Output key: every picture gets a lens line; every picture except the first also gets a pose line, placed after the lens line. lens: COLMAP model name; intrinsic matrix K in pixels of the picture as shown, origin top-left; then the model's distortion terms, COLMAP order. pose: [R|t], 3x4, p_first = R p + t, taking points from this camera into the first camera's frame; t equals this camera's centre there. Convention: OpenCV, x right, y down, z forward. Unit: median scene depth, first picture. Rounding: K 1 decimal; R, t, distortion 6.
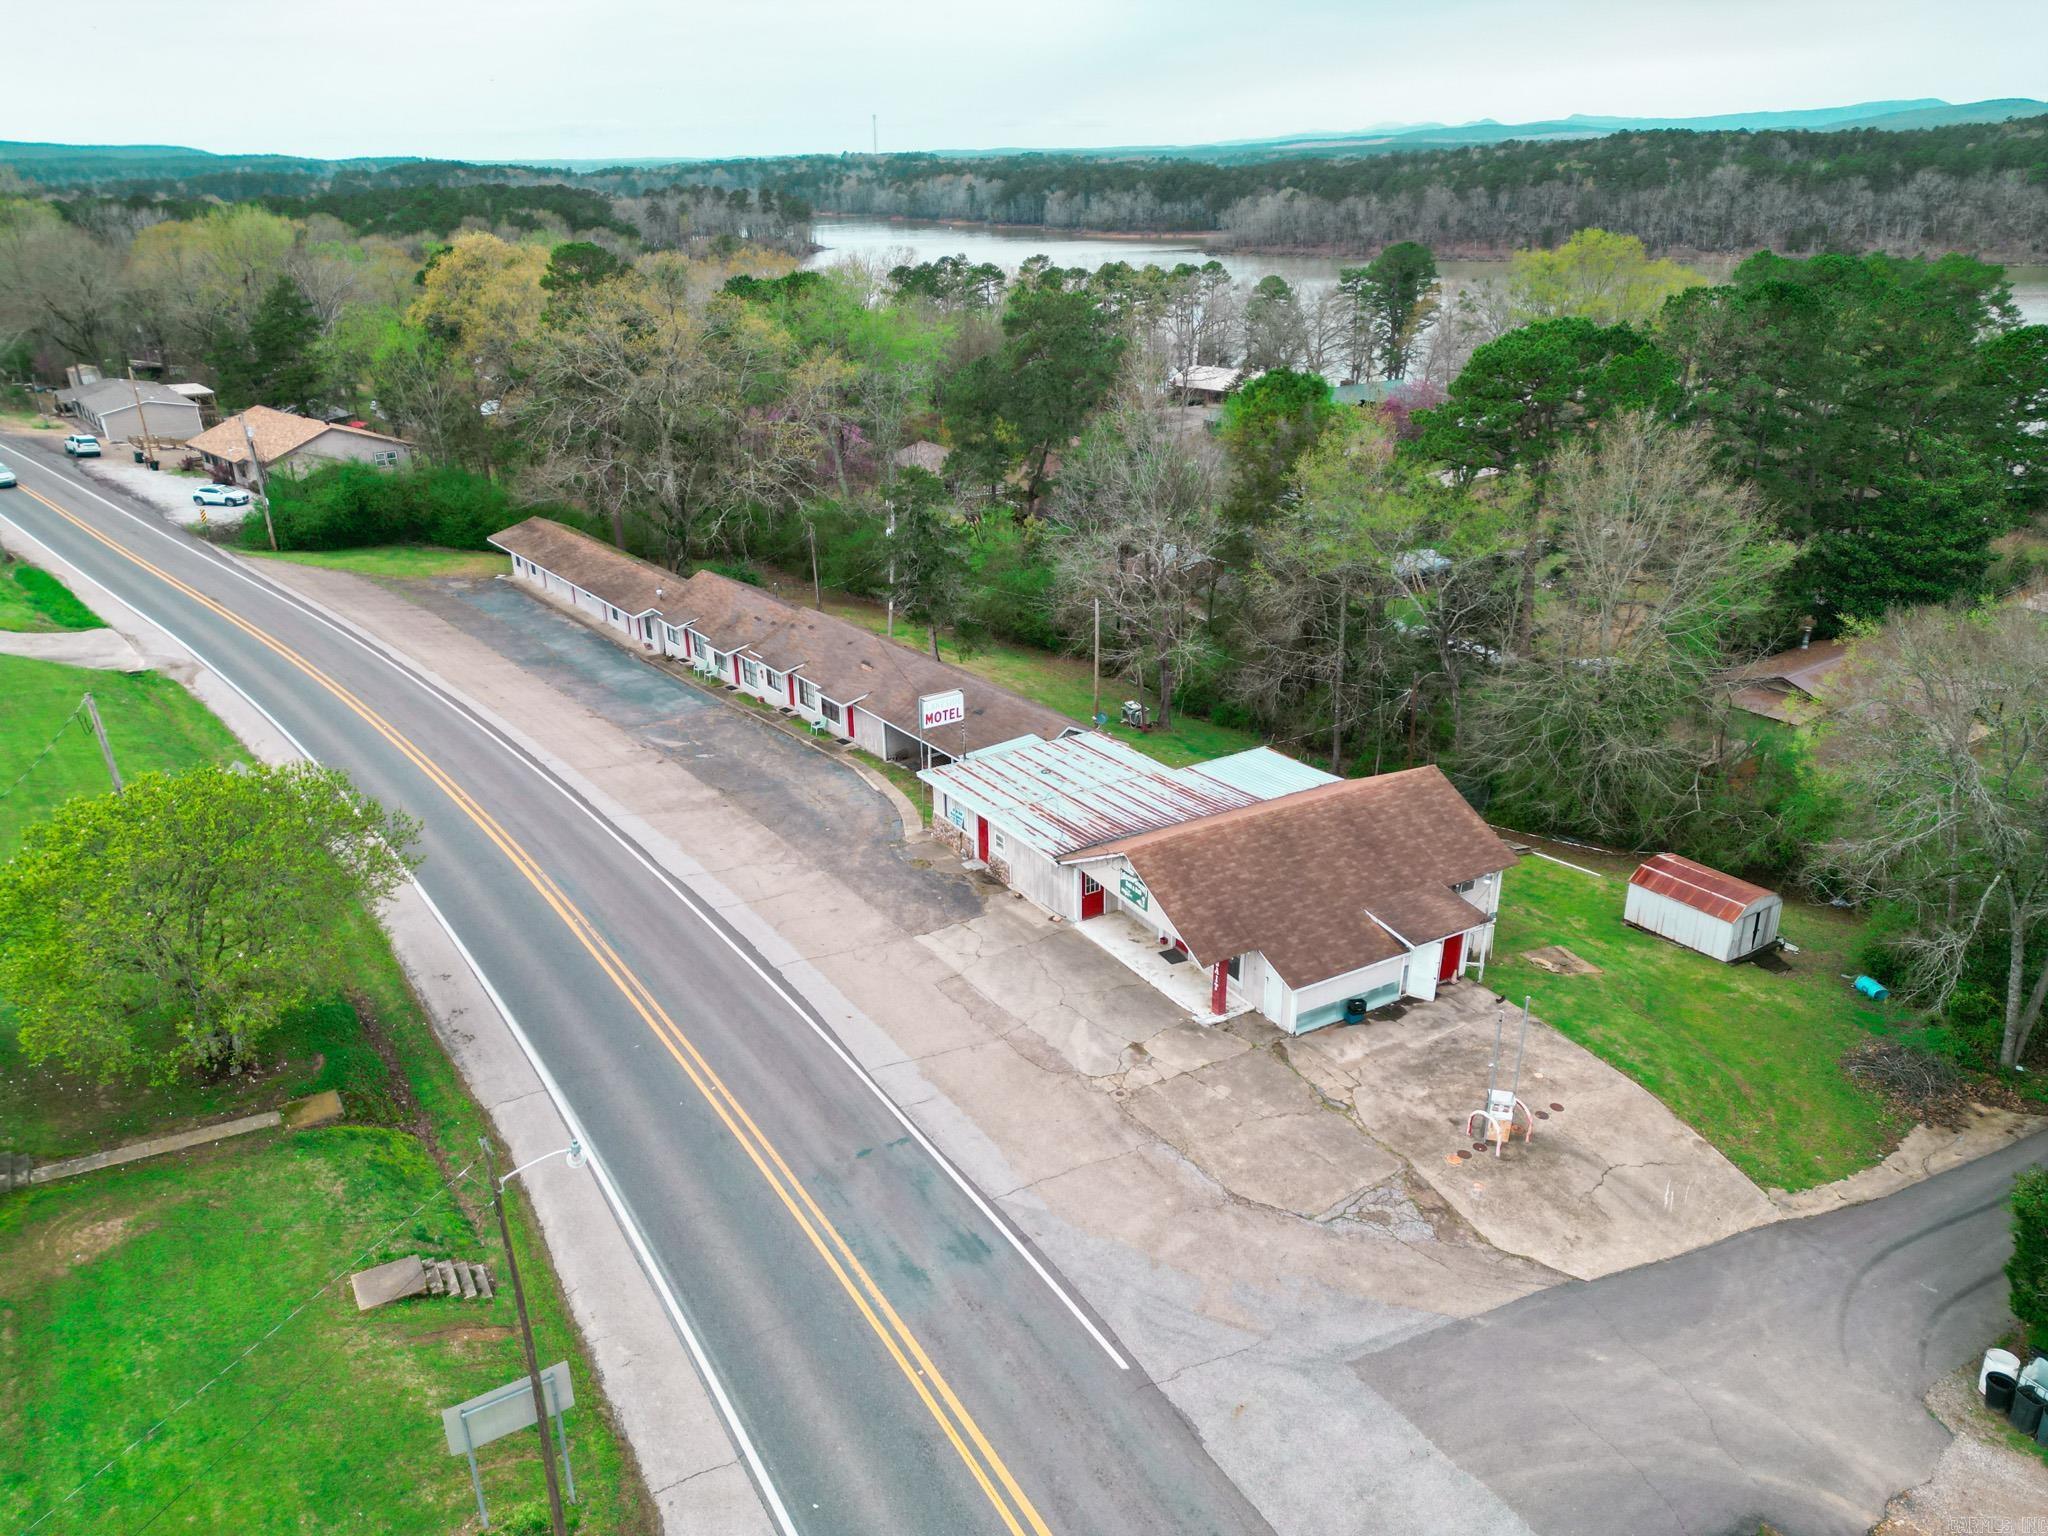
lens RADIAL K [[1420.0, 0, 1027.1], [0, 1420.0, 781.0], [0, 0, 1]] dist [0.041734, -0.004617]
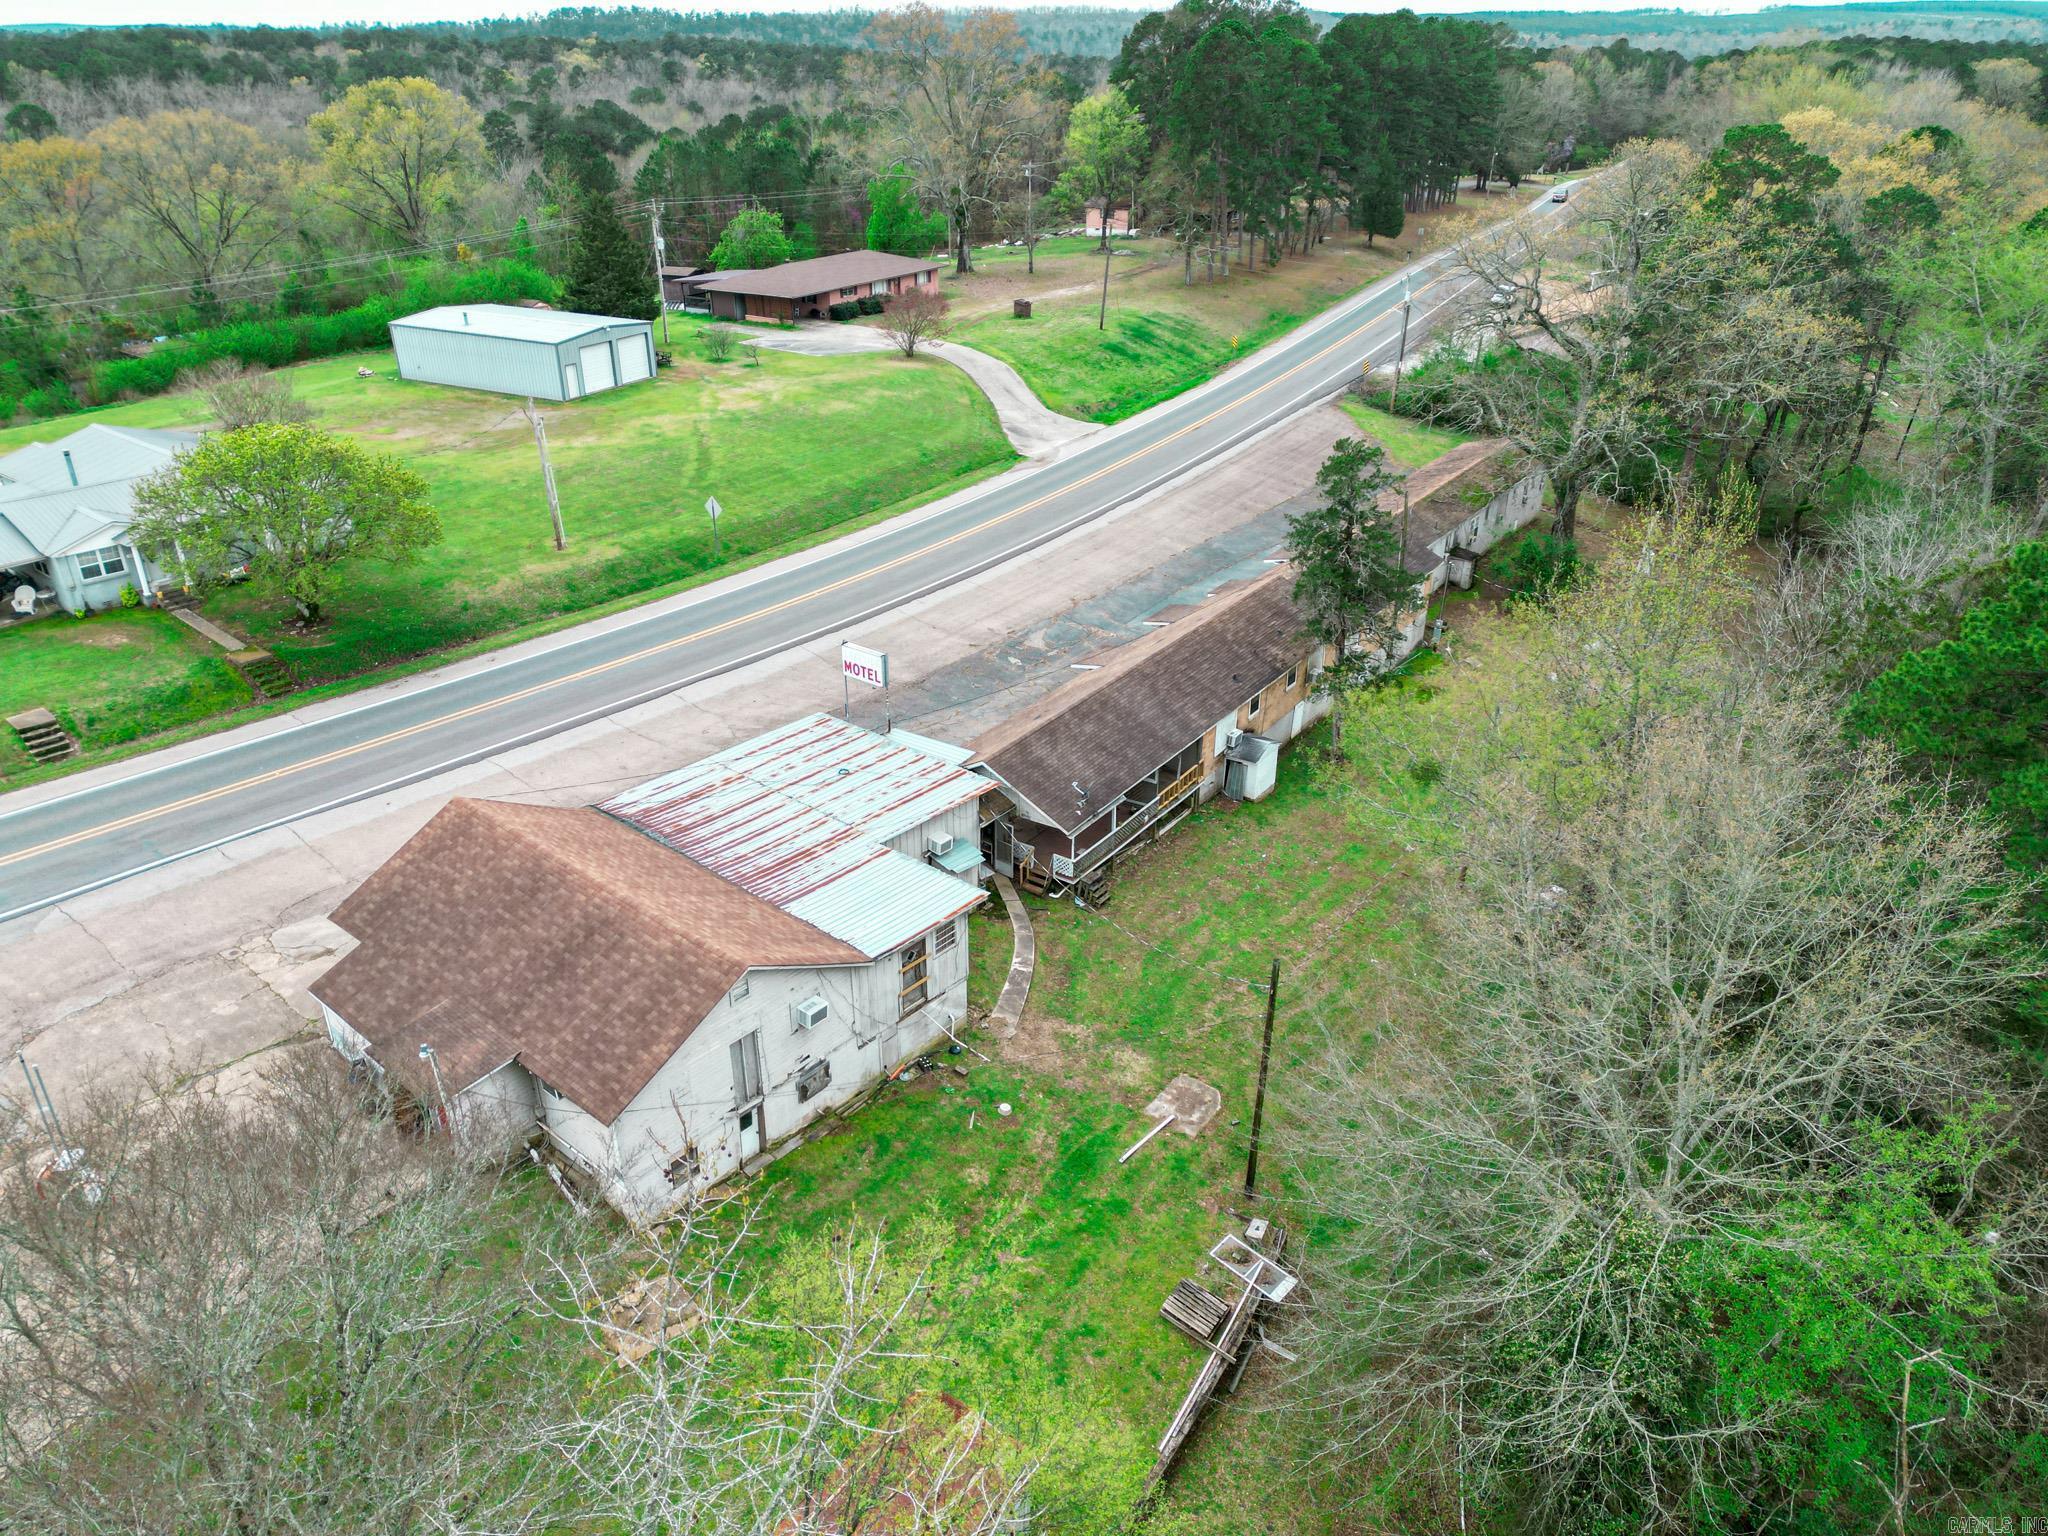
lens RADIAL K [[1420.0, 0, 1027.1], [0, 1420.0, 781.0], [0, 0, 1]] dist [0.041734, -0.004617]
pose [[0.318596, 0.444440, -0.837239, 0.961846], [-0.378532, 0.869434, 0.317488, -0.395392], [0.869029, 0.215771, 0.445233, 0.905113]]
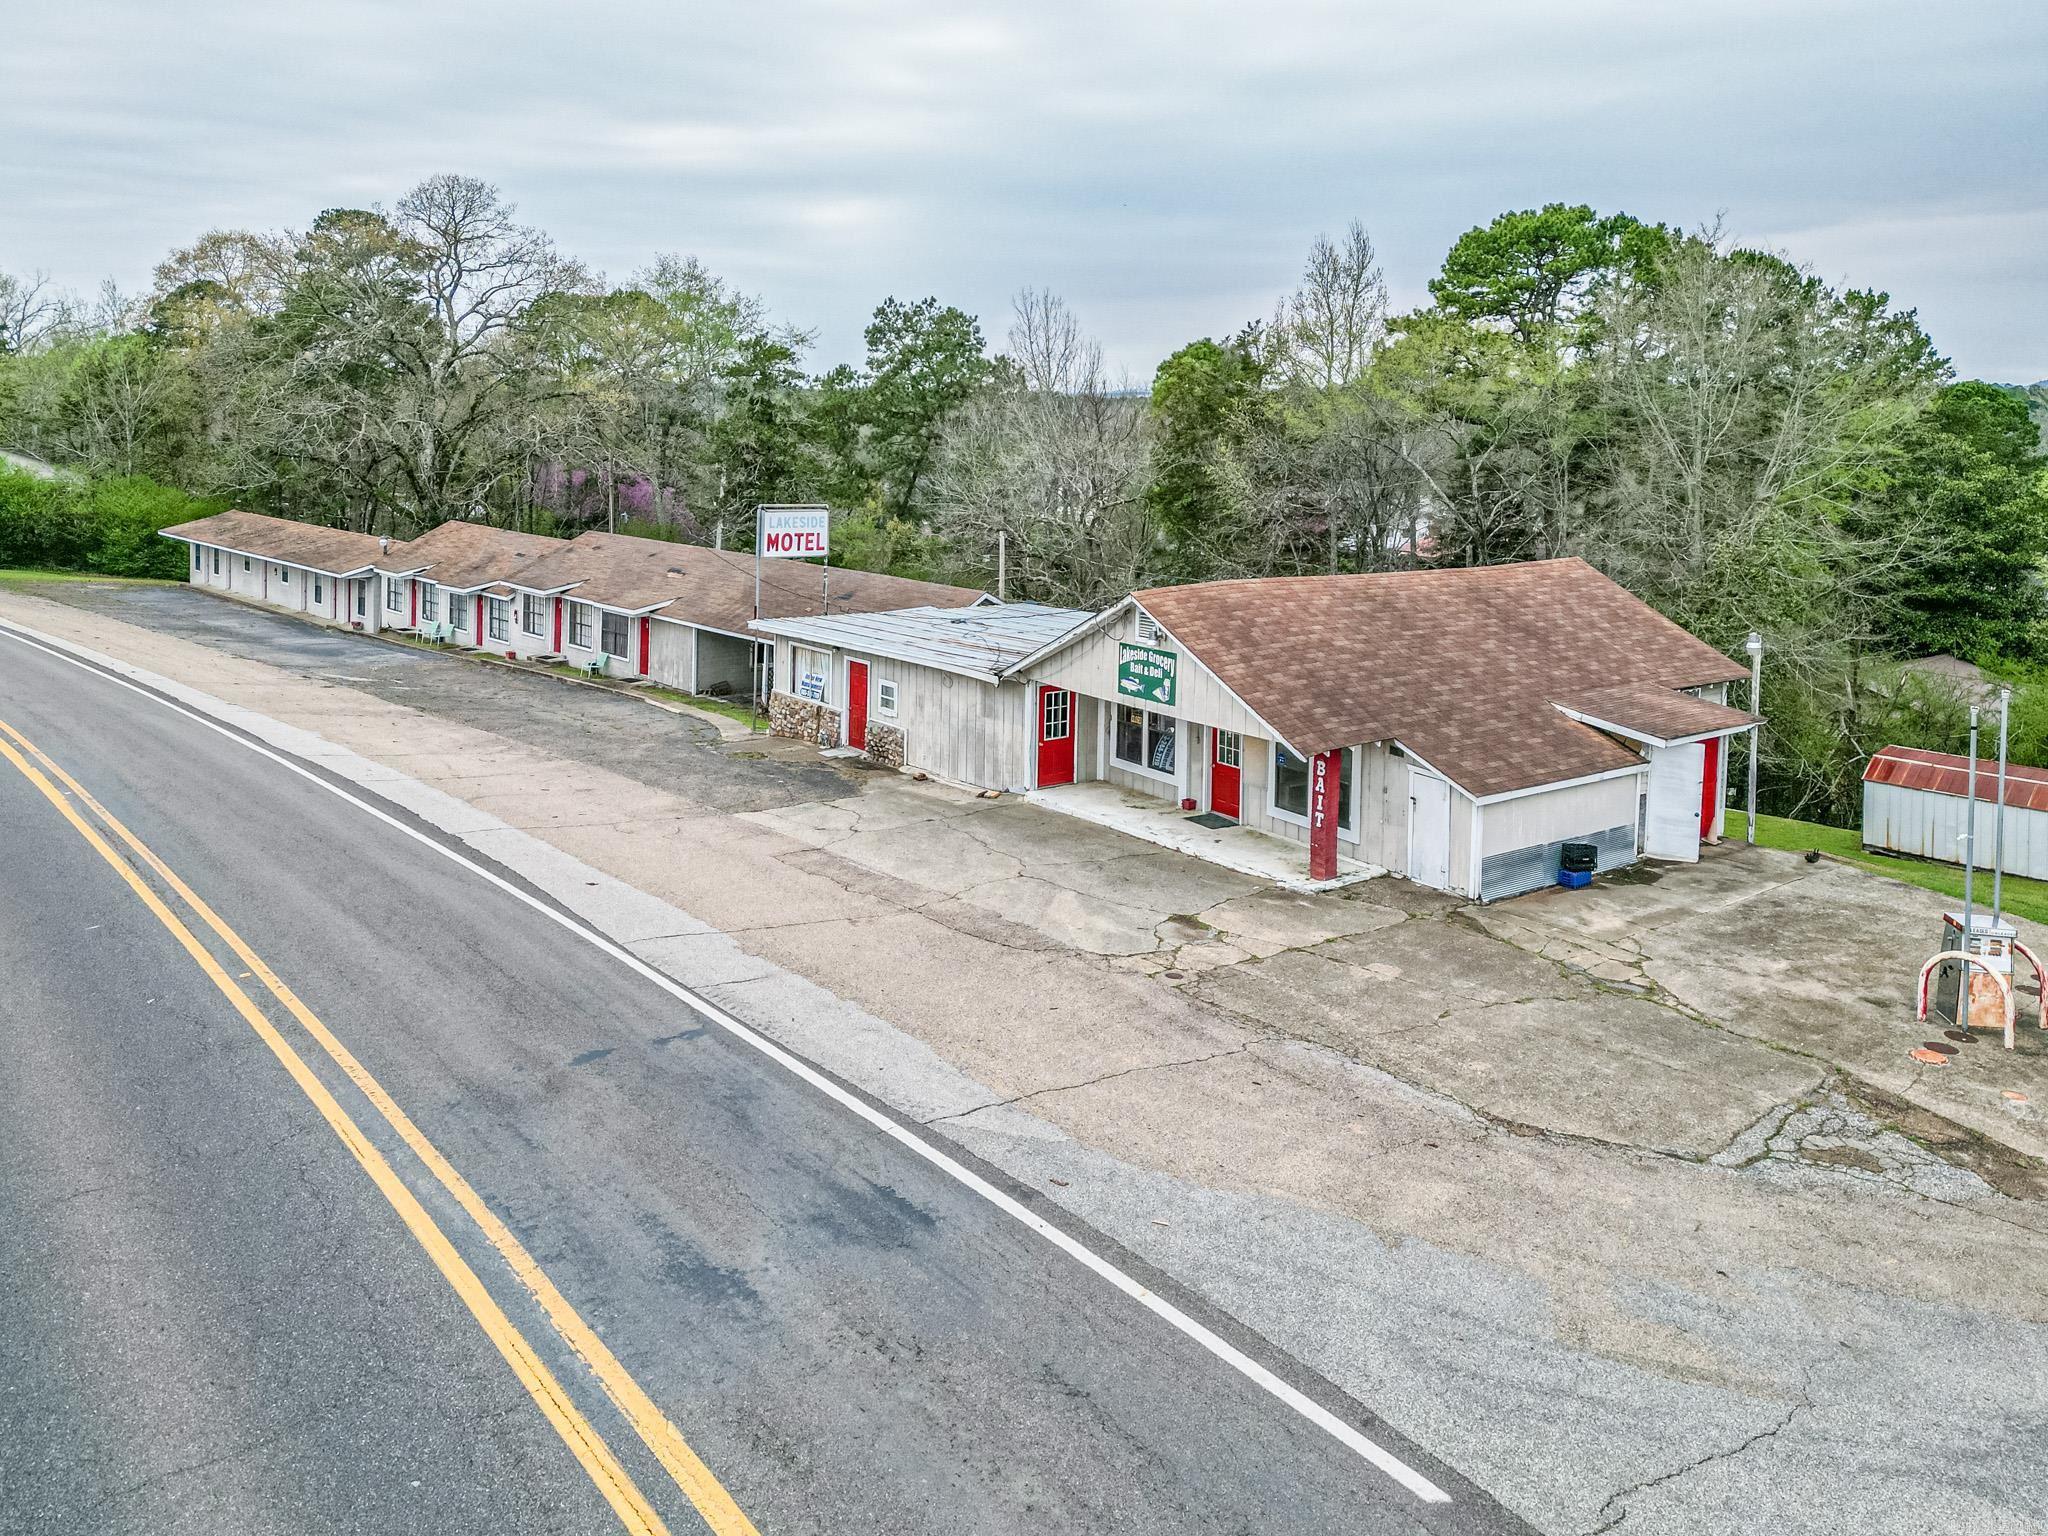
lens RADIAL K [[1529.4, 0, 1078.4], [0, 1529.4, 470.5], [0, 0, 1]] dist [0.026161, -0.004024]
pose [[0.990352, 0.028591, 0.135594, -0.035053], [0.021791, 0.934181, -0.356133, 0.218617], [-0.136852, 0.355652, 0.924545, 0.432365]]
